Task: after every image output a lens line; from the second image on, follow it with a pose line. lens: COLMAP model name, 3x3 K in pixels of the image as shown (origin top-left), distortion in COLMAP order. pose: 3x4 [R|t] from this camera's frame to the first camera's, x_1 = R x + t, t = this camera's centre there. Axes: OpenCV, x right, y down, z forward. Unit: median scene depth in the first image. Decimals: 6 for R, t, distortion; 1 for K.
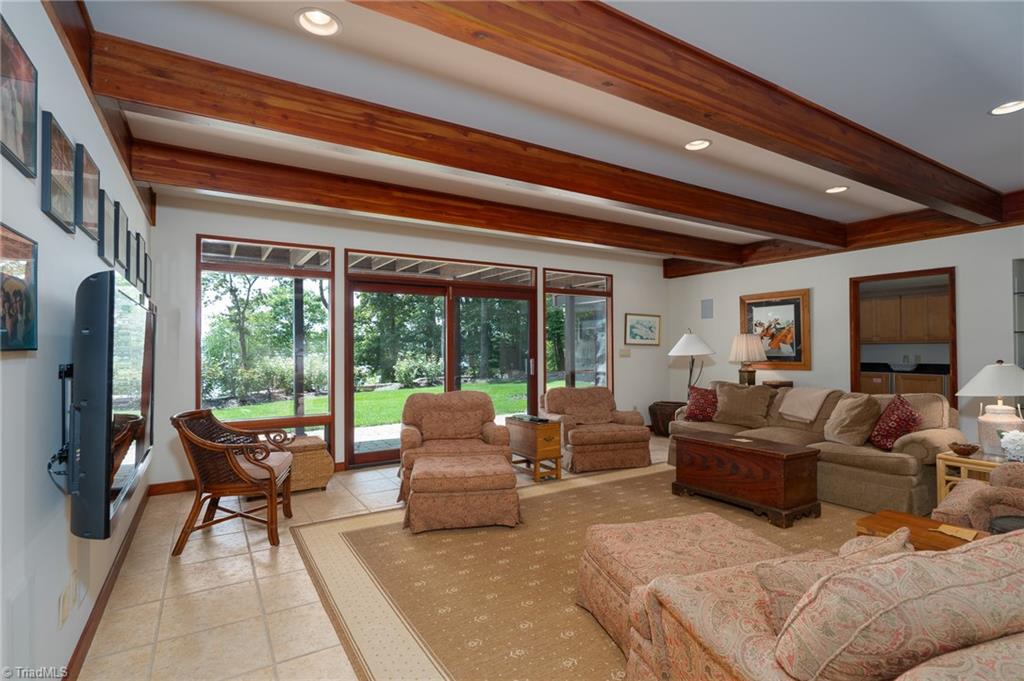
lens RADIAL K [[474.5, 0, 511.2], [0, 474.5, 339.5], [0, 0, 1]] dist [0.011275, 0.001026]
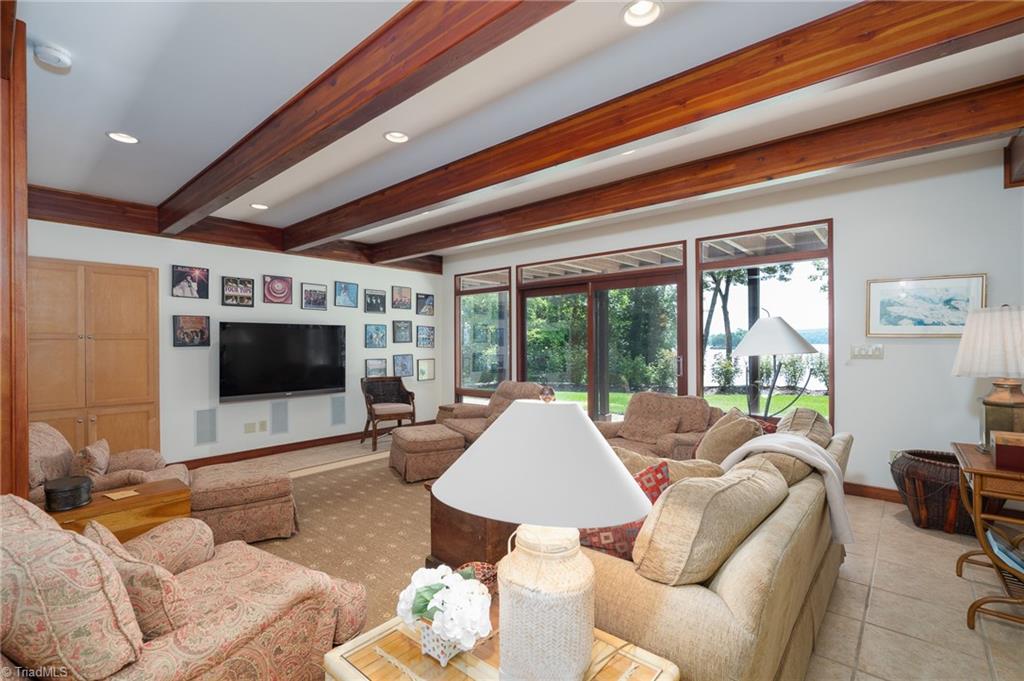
lens RADIAL K [[474.5, 0, 509.5], [0, 474.5, 341.5], [0, 0, 1]] dist [0.011275, 0.001026]
pose [[0.314260, 0.006703, -0.949313, 0.712089], [0.028217, 0.999467, 0.016398, -0.004631], [0.948918, -0.031940, 0.313903, 0.461617]]
